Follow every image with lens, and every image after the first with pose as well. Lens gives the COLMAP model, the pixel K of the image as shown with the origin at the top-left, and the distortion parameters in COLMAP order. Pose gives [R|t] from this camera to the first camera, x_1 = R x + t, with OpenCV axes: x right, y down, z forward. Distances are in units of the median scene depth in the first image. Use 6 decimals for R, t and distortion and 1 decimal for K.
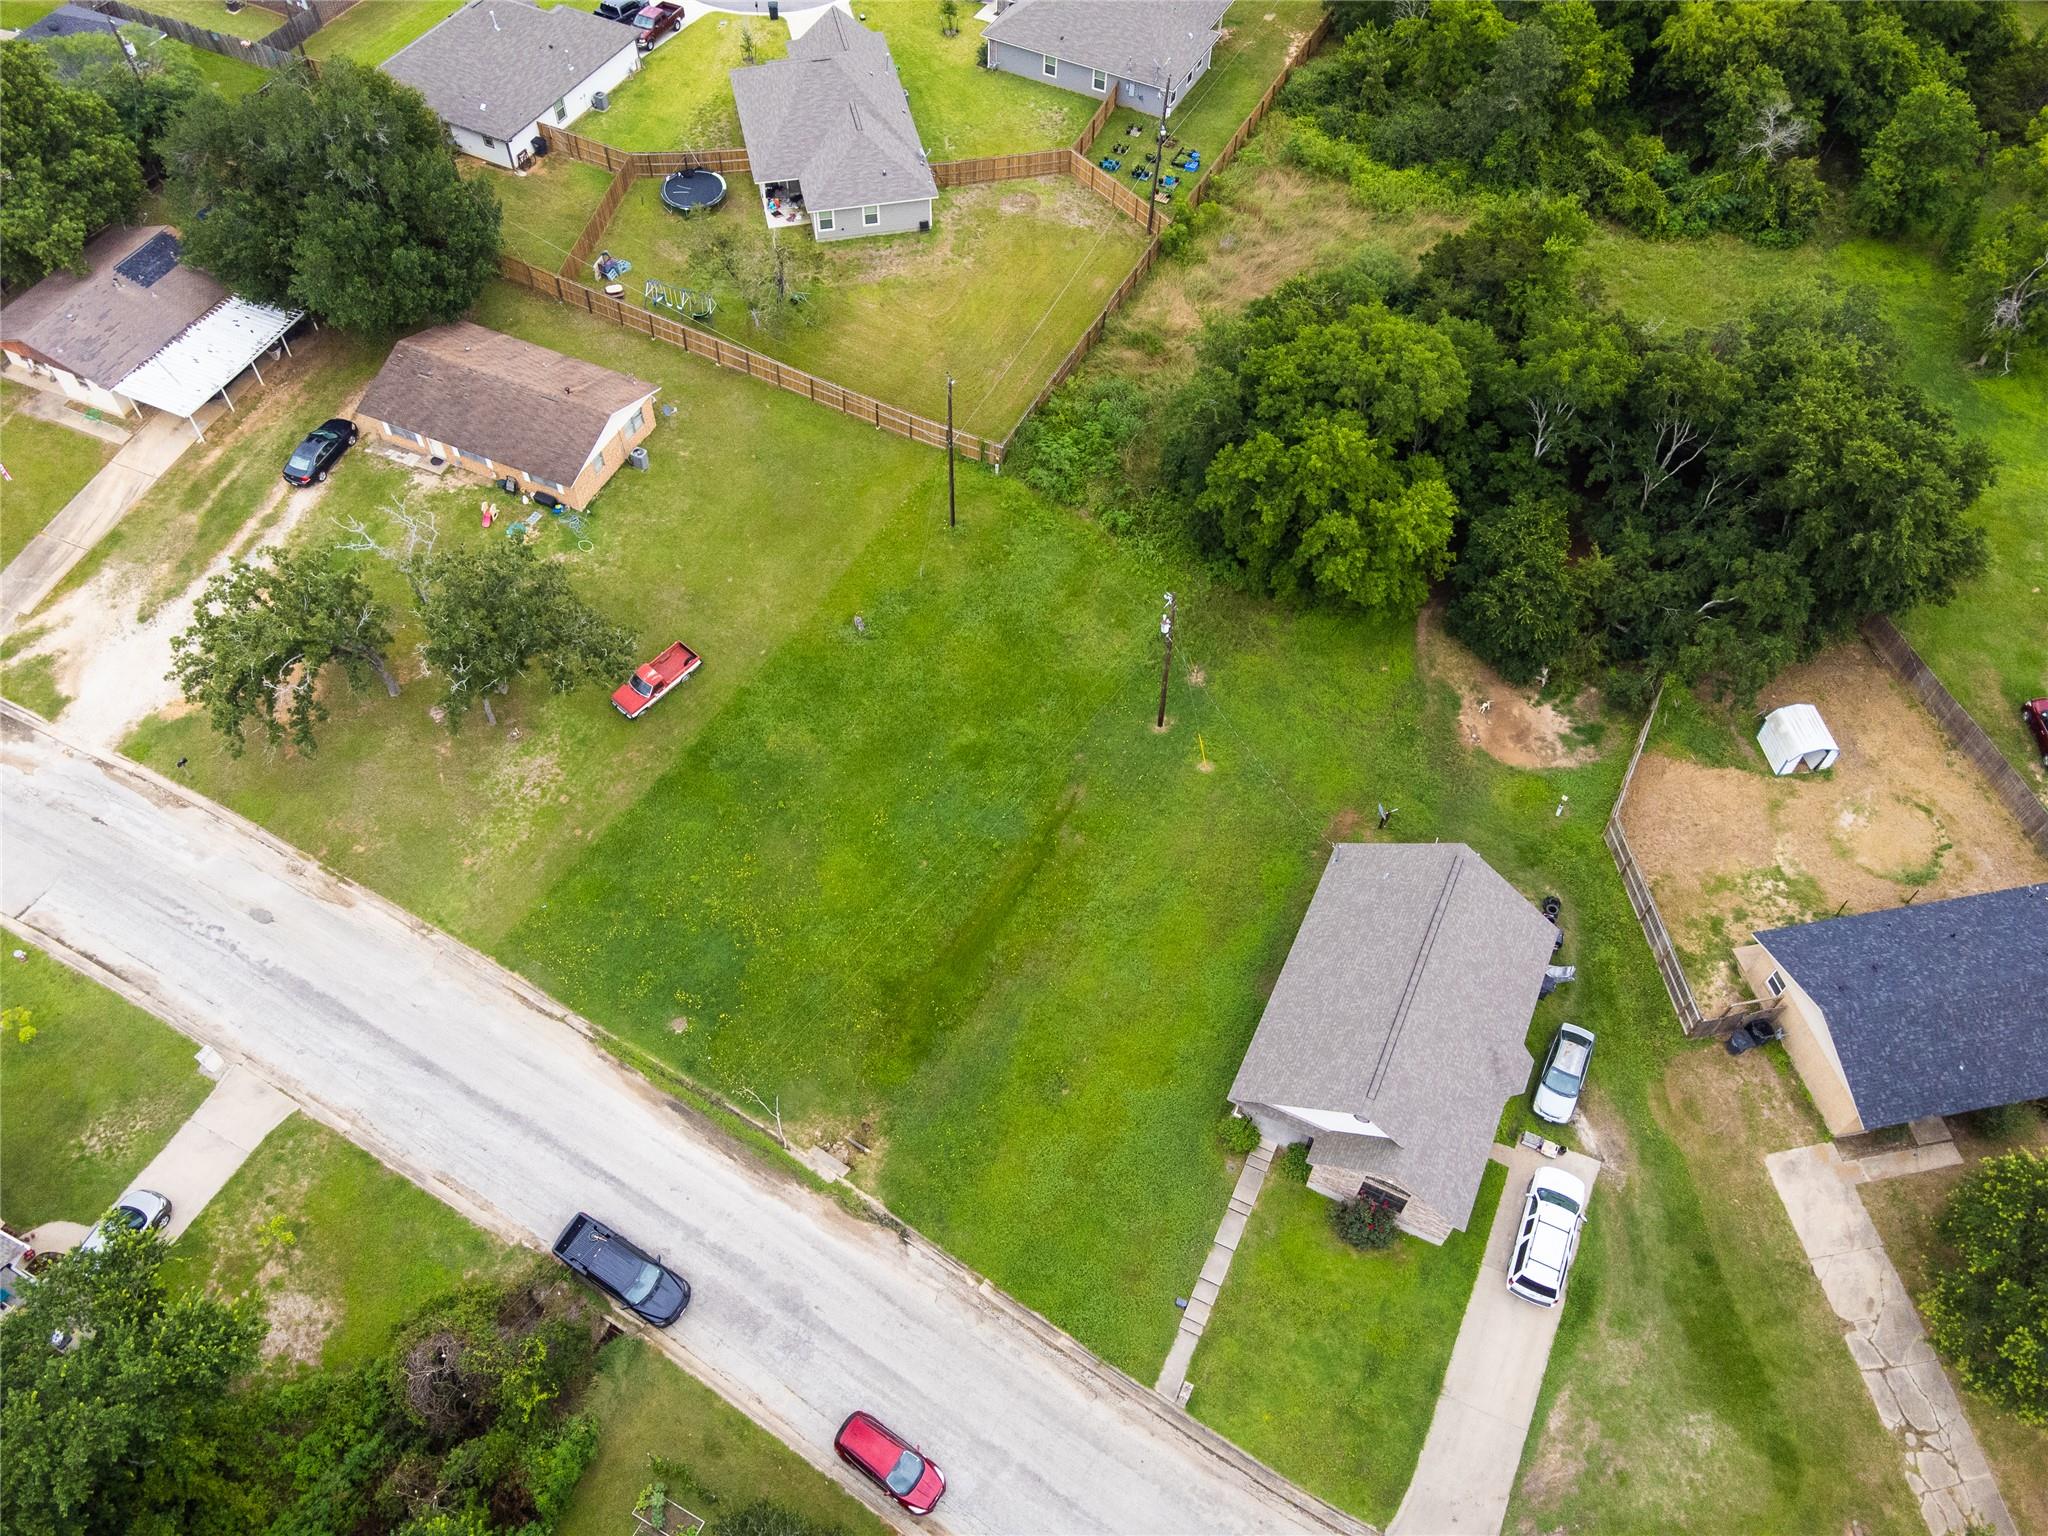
lens RADIAL K [[1548.4, 0, 1019.8], [0, 1548.4, 766.7], [0, 0, 1]] dist [0.001411, 0.075004]
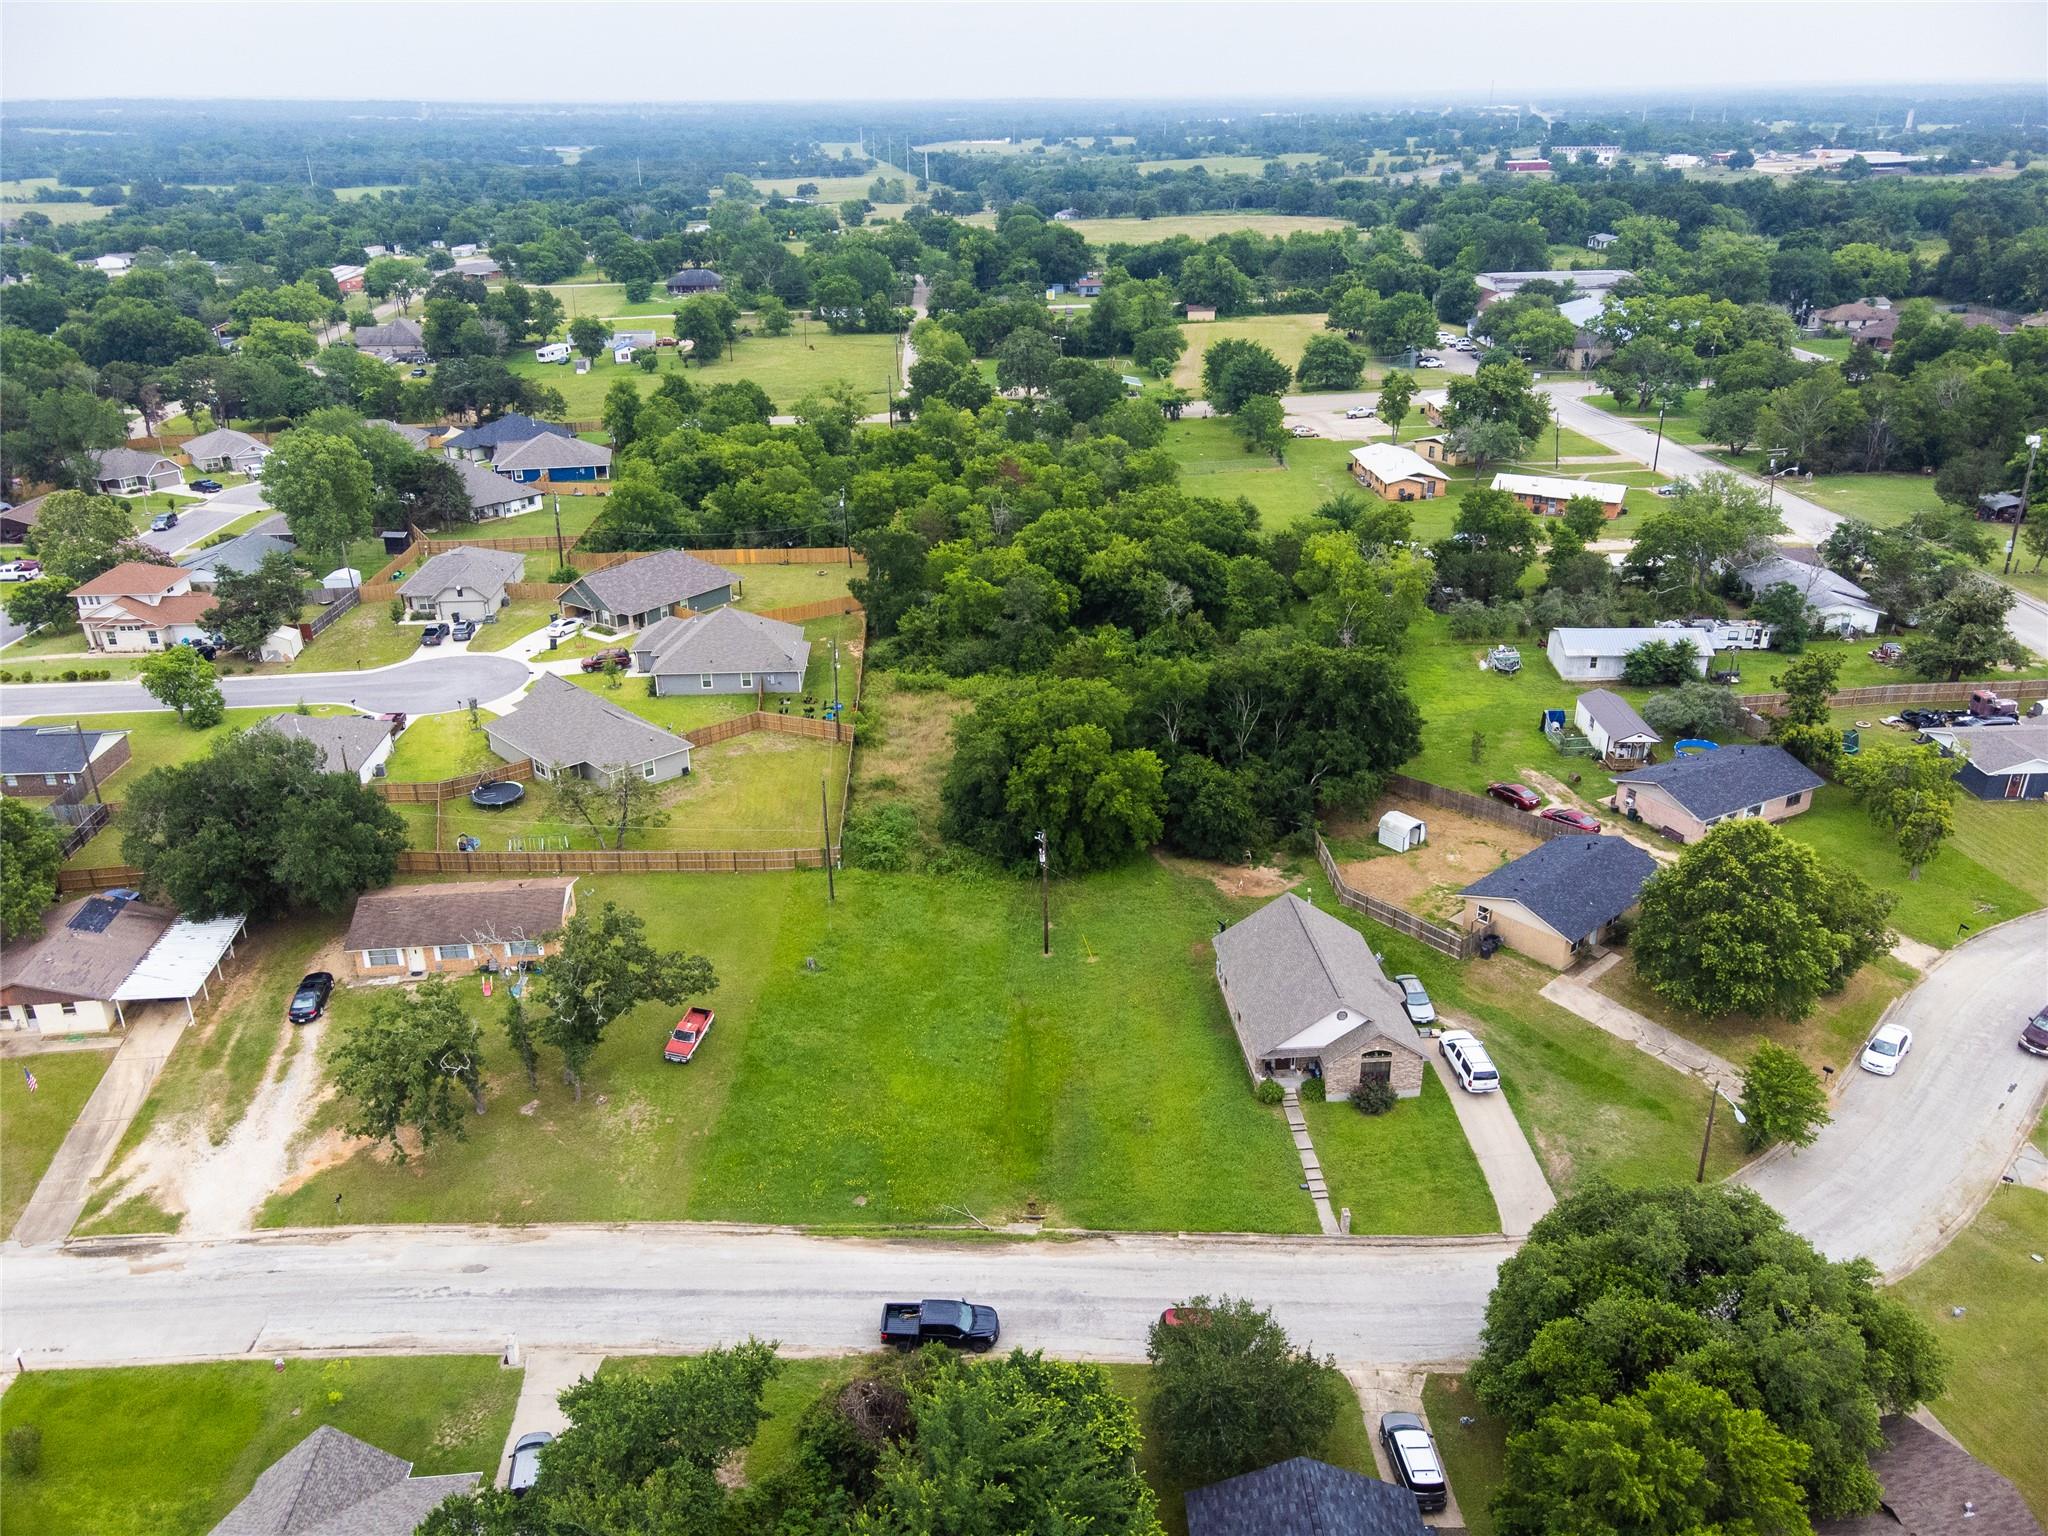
lens RADIAL K [[1547.7, 0, 1018.2], [0, 1547.7, 767.1], [0, 0, 1]] dist [0.009708, 0.063158]
pose [[0.865109, -0.226991, 0.447282, -0.535290], [0.417530, 0.820046, -0.391399, 0.383195], [-0.277948, 0.525356, 0.804205, -0.211094]]
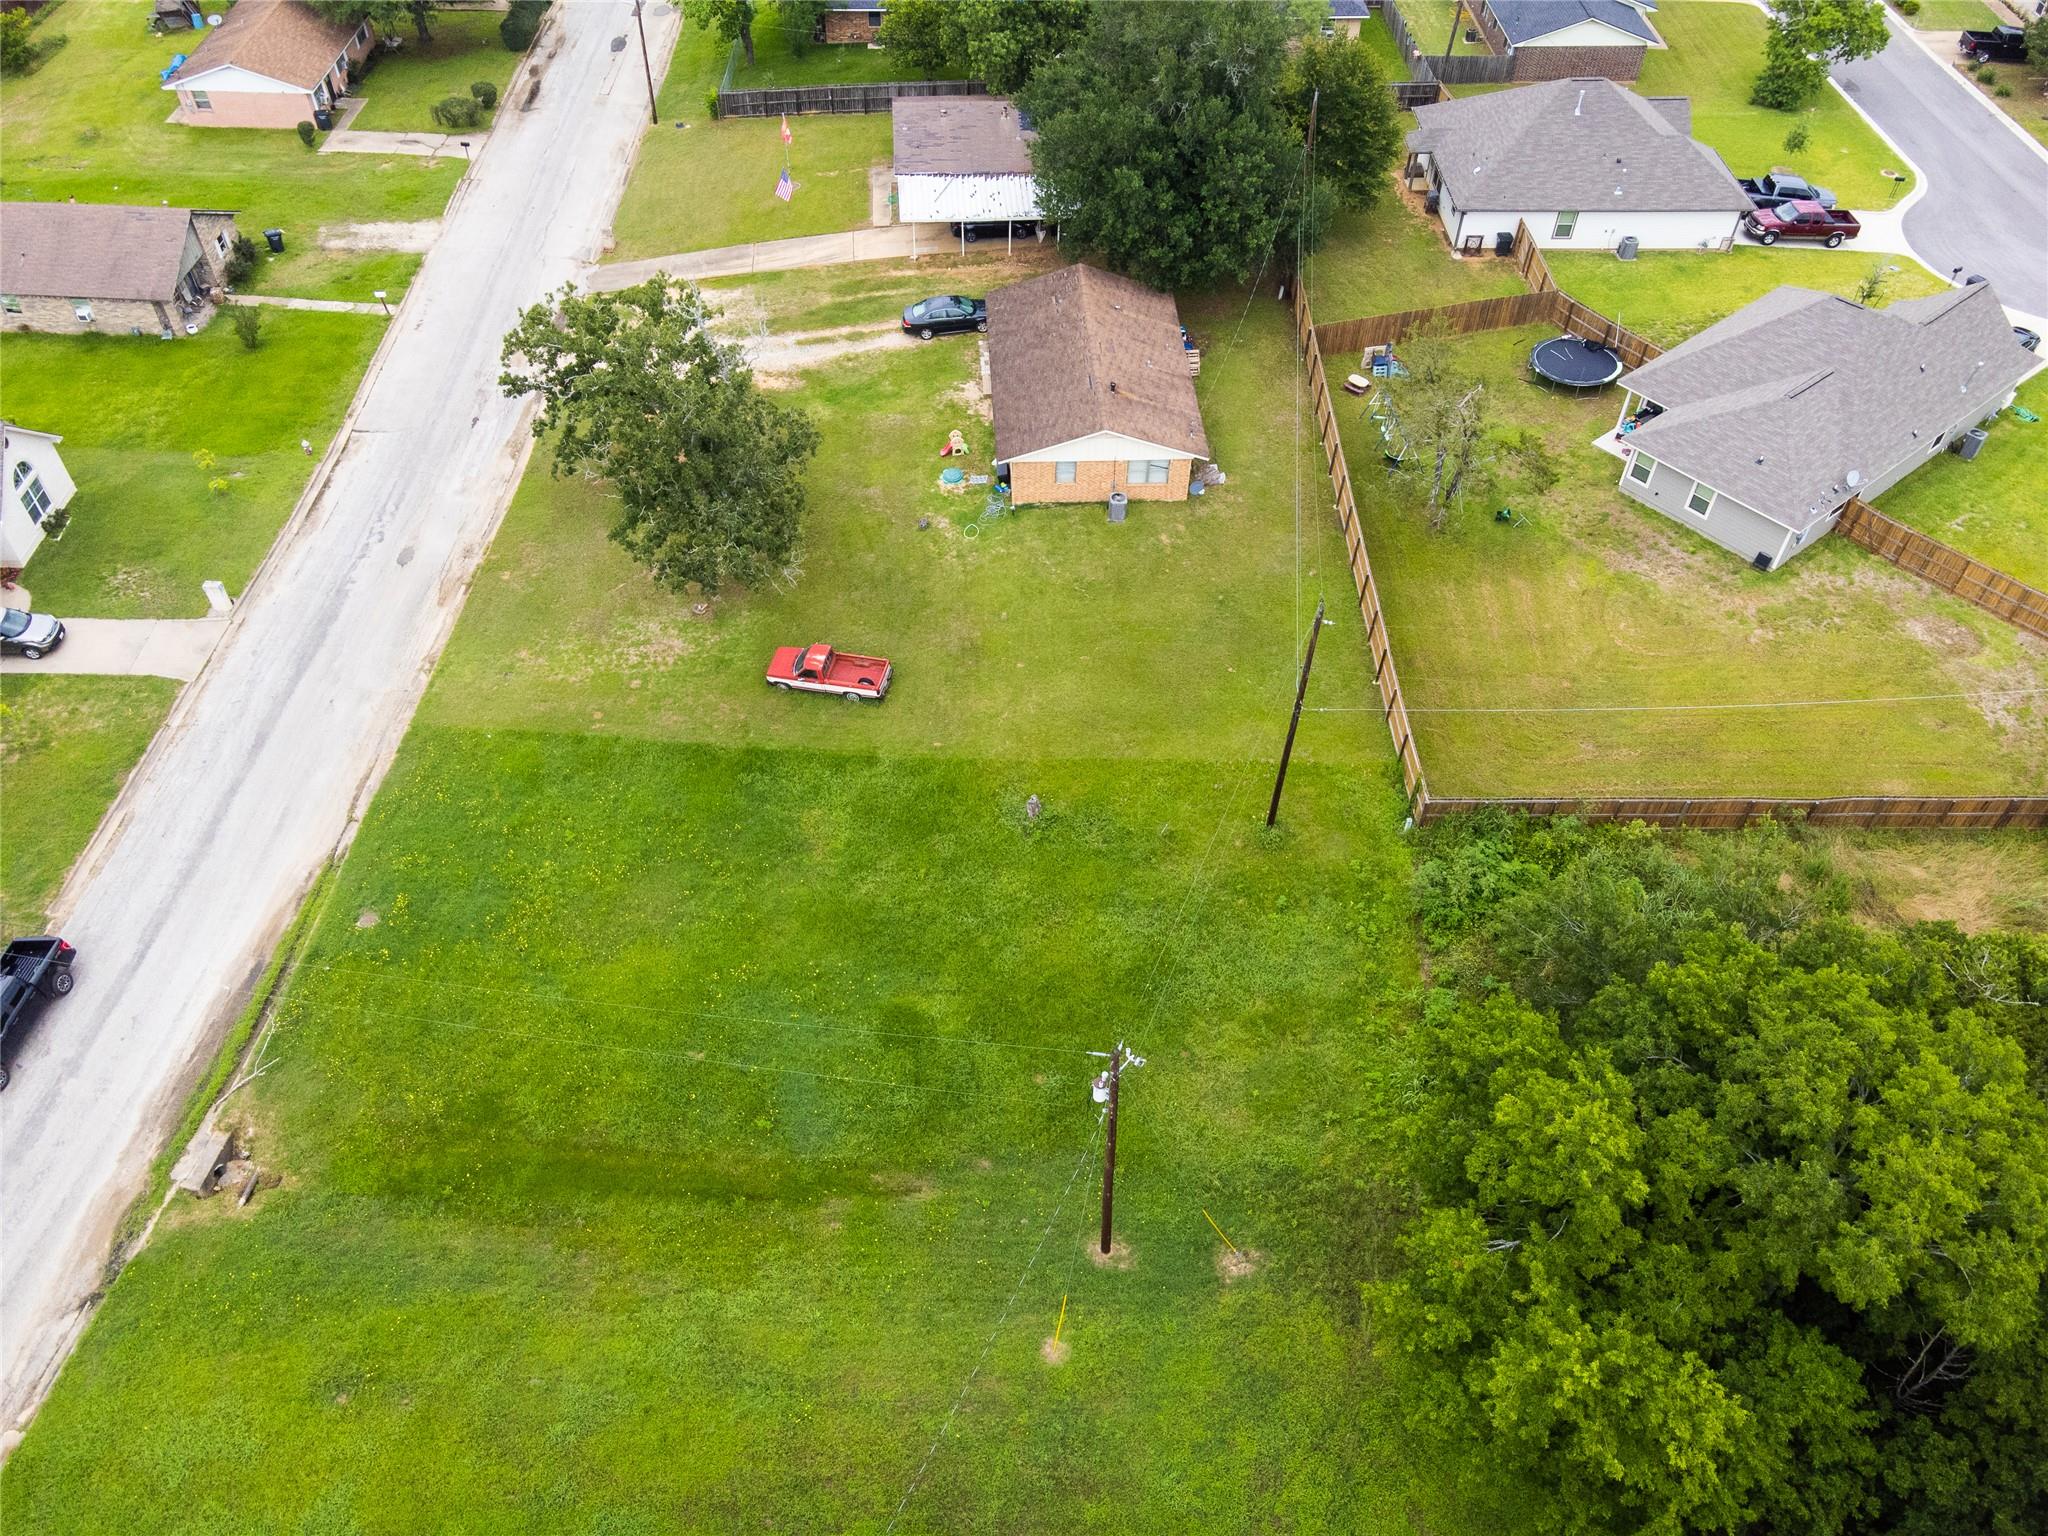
lens RADIAL K [[1547.7, 0, 1018.2], [0, 1547.7, 767.1], [0, 0, 1]] dist [0.009708, 0.063158]
pose [[0.451607, 0.631431, -0.630354, 0.337871], [-0.720774, 0.674601, 0.159368, -0.223302], [0.525868, 0.382371, 0.759774, 0.494279]]
